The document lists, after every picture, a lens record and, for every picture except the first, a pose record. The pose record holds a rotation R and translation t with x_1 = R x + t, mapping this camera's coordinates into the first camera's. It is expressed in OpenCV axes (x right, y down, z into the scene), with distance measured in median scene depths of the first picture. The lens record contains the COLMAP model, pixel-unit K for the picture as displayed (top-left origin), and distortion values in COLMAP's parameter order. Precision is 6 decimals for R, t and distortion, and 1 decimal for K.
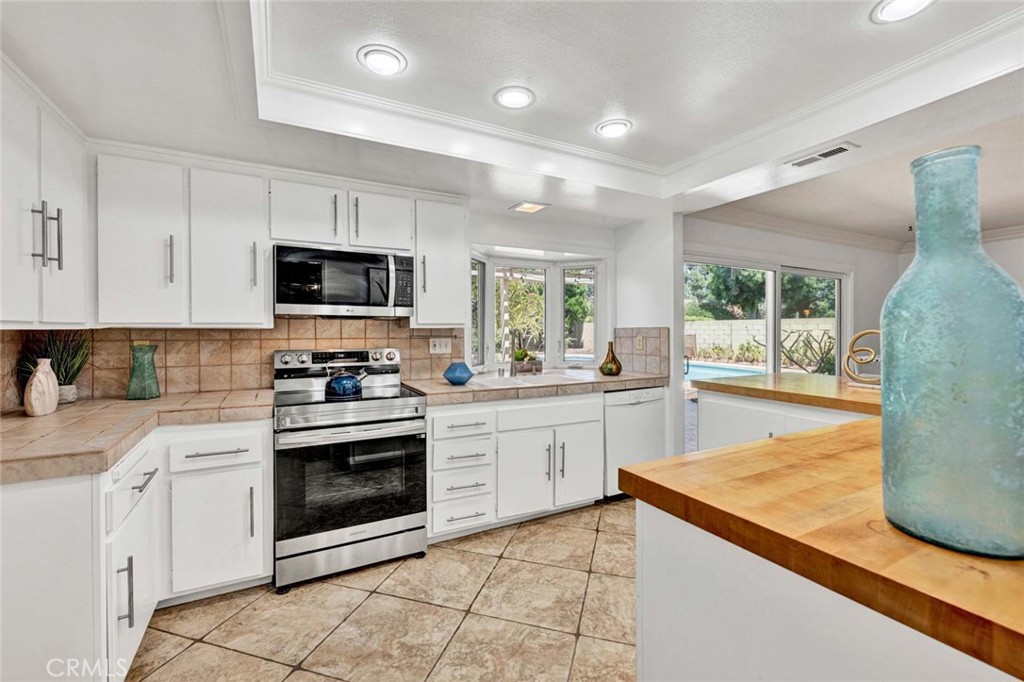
lens RADIAL K [[420.2, 0, 522.5], [0, 420.2, 335.1], [0, 0, 1]] dist [-0.002793, 0.001057]
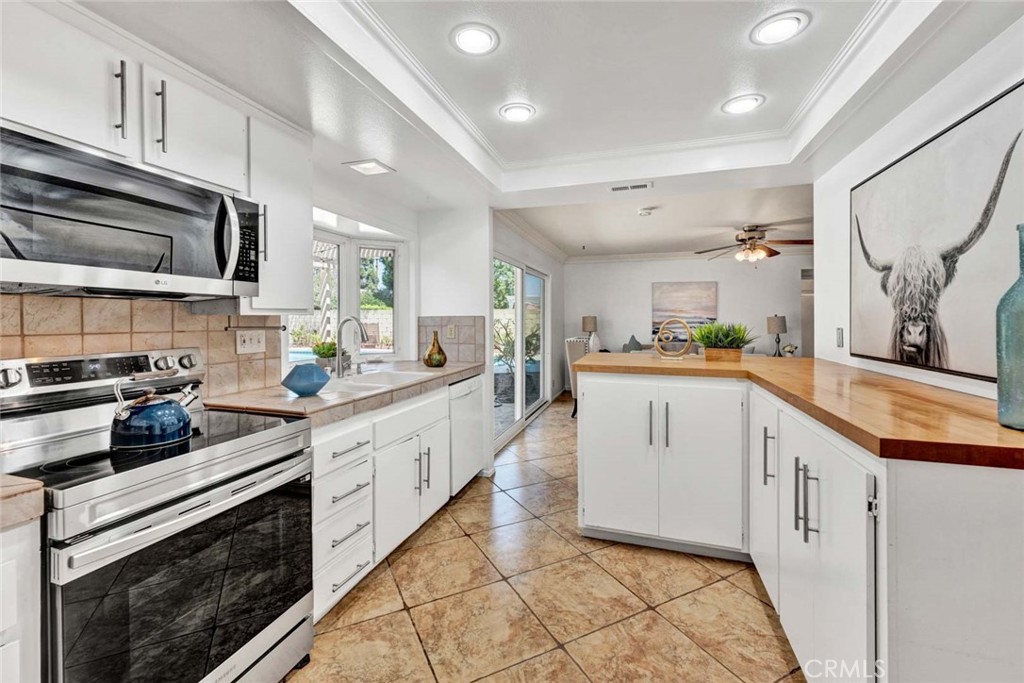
lens RADIAL K [[420.2, 0, 509.6], [0, 420.2, 319.3], [0, 0, 1]] dist [-0.002793, 0.001057]
pose [[0.738868, 0.002297, 0.673846, -0.388855], [0.004792, 0.999951, -0.008663, -0.002646], [-0.673833, 0.009630, 0.738821, 0.254640]]
